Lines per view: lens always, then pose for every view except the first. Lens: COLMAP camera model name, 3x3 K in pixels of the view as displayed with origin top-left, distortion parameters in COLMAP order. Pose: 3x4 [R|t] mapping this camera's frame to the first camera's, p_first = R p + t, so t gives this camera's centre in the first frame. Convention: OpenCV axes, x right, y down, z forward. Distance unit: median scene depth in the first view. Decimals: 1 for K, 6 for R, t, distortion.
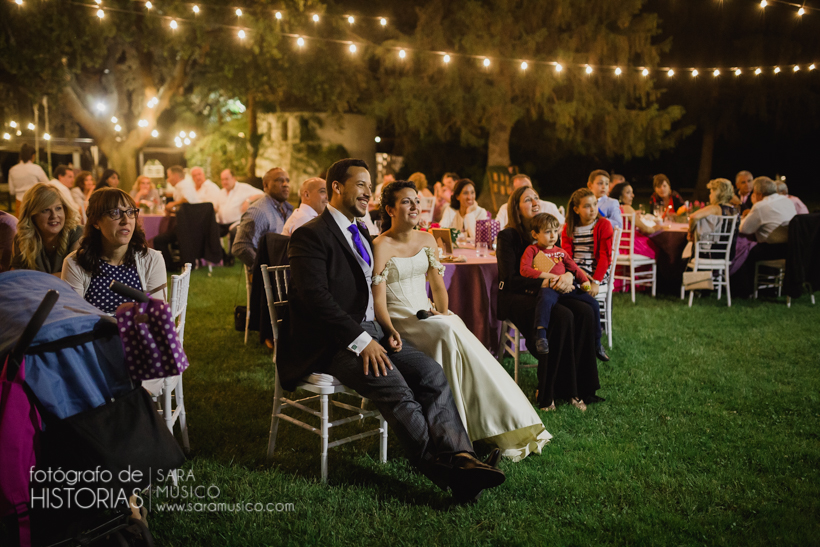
lens RADIAL K [[785.5, 0, 408.0], [0, 785.5, 268.6], [0, 0, 1]] dist [-0.066435, 0.096100]
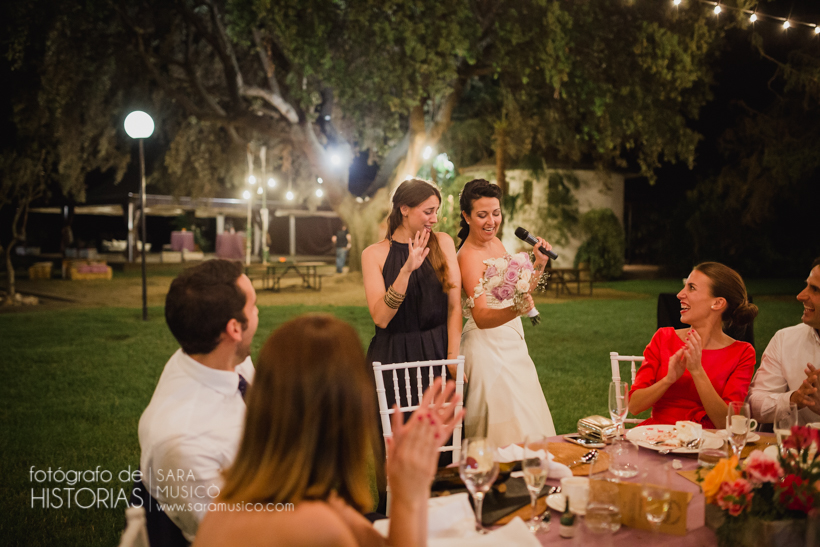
lens RADIAL K [[785.5, 0, 408.0], [0, 785.5, 268.6], [0, 0, 1]] dist [-0.066435, 0.096100]
pose [[0.998263, 0.008186, -0.058344, -0.363538], [-0.012981, 0.996524, -0.082285, -0.042058], [0.057468, 0.082899, 0.994900, 0.285530]]
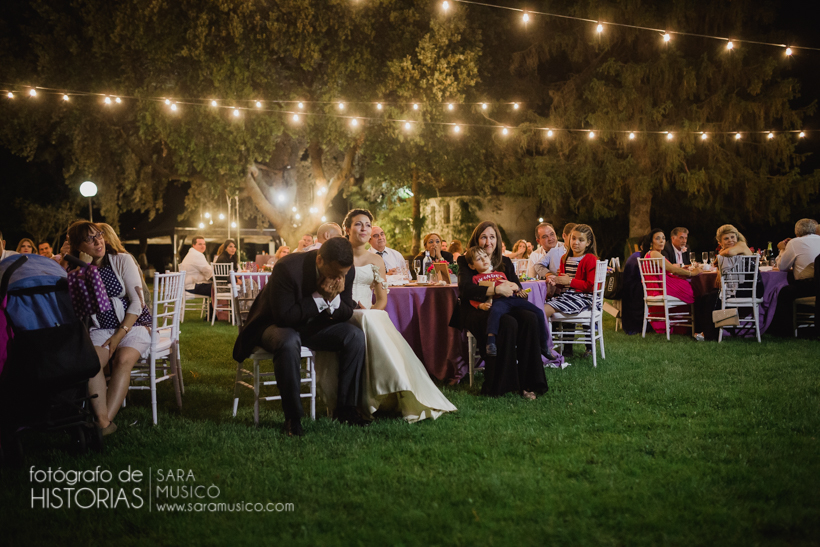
lens RADIAL K [[785.5, 0, 408.0], [0, 785.5, 268.6], [0, 0, 1]] dist [-0.066435, 0.096100]
pose [[0.967902, -0.022294, -0.250336, 0.086542], [-0.006156, 0.993656, -0.112295, 0.026996], [0.251251, 0.110231, 0.961625, -0.046029]]
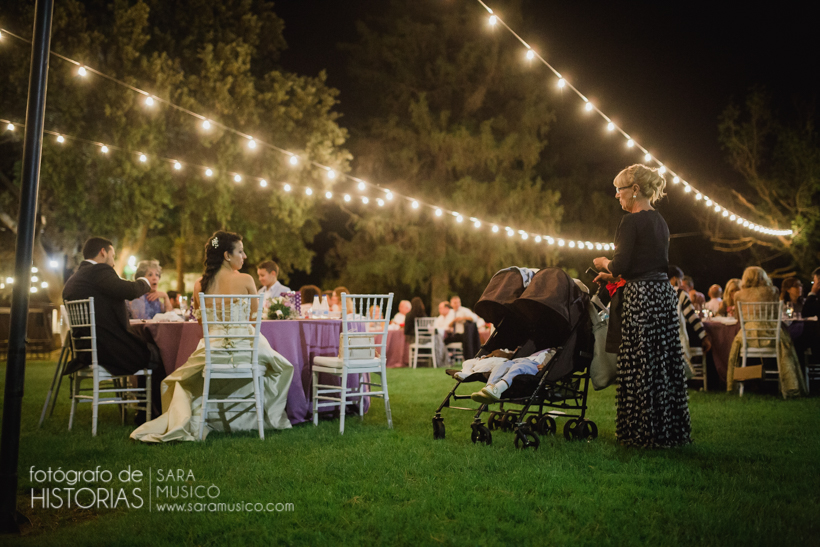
lens RADIAL K [[785.5, 0, 408.0], [0, 785.5, 268.6], [0, 0, 1]] dist [-0.066435, 0.096100]
pose [[0.932450, 0.014319, 0.361014, -0.437099], [0.063788, 0.976993, -0.203508, 0.056349], [-0.355622, 0.212789, 0.910084, -0.167361]]
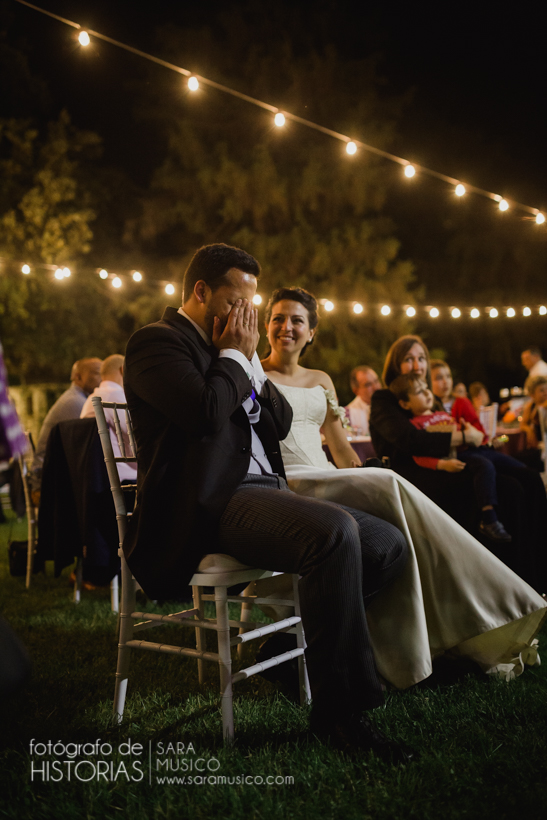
lens RADIAL K [[785.5, 0, 261.8], [0, 785.5, 412.1], [0, 0, 1]] dist [-0.066435, 0.096100]
pose [[0.988011, -0.054850, 0.144308, -0.027196], [0.079540, 0.981999, -0.171324, 0.023620], [-0.132313, 0.180748, 0.974589, 0.071117]]
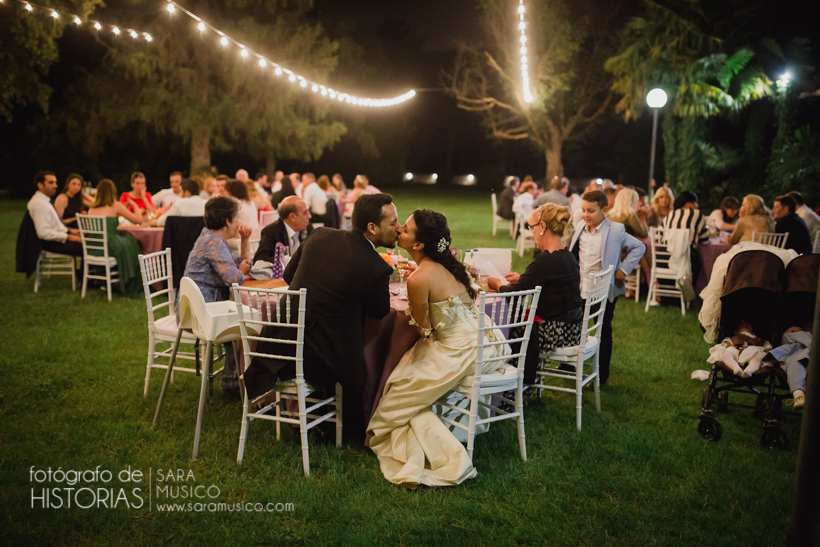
lens RADIAL K [[785.5, 0, 408.0], [0, 785.5, 268.6], [0, 0, 1]] dist [-0.066435, 0.096100]
pose [[0.711291, -0.080758, 0.698243, -0.544763], [0.075460, 0.996410, 0.038374, -0.000522], [-0.698836, 0.025394, 0.714831, -0.043994]]
